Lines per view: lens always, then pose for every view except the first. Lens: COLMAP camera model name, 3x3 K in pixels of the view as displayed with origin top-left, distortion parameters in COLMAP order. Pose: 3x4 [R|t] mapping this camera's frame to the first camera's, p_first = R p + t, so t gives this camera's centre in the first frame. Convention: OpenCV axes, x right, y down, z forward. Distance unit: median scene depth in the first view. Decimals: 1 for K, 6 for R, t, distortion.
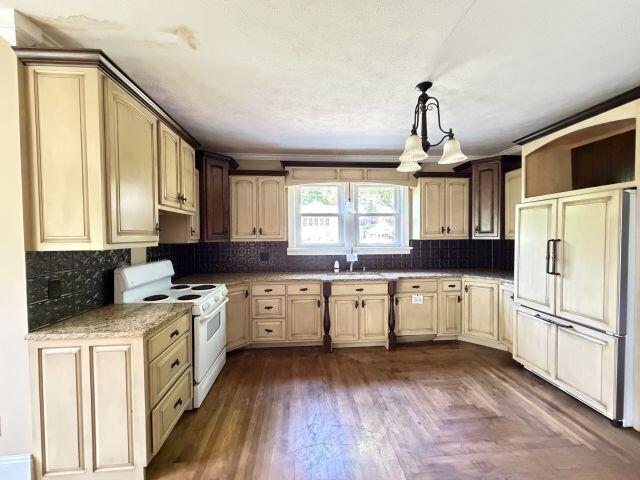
lens RADIAL K [[256.8, 0, 314.4], [0, 256.8, 242.4], [0, 0, 1]] dist [0.000254, -0.000953]
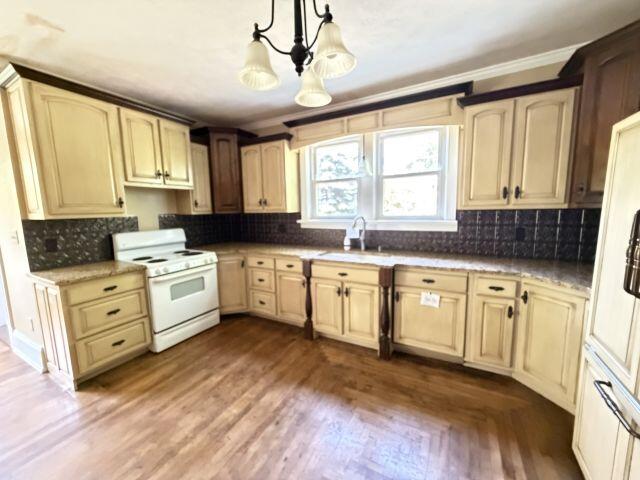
lens RADIAL K [[256.8, 0, 315.4], [0, 256.8, 242.4], [0, 0, 1]] dist [0.000254, -0.000953]
pose [[0.838149, 0.061864, -0.541922, 0.523674], [-0.001503, 0.993805, 0.111124, -0.000451], [0.545439, -0.092324, 0.833050, 0.302278]]
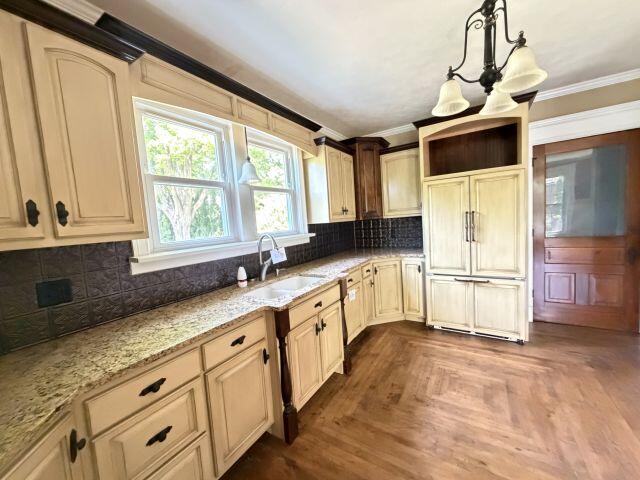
lens RADIAL K [[256.8, 0, 319.7], [0, 256.8, 242.5], [0, 0, 1]] dist [0.000254, -0.000953]
pose [[0.585685, -0.099642, 0.804391, -0.300517], [0.085737, 0.994463, 0.060761, -0.000639], [-0.805992, 0.033379, 0.590985, 0.622584]]
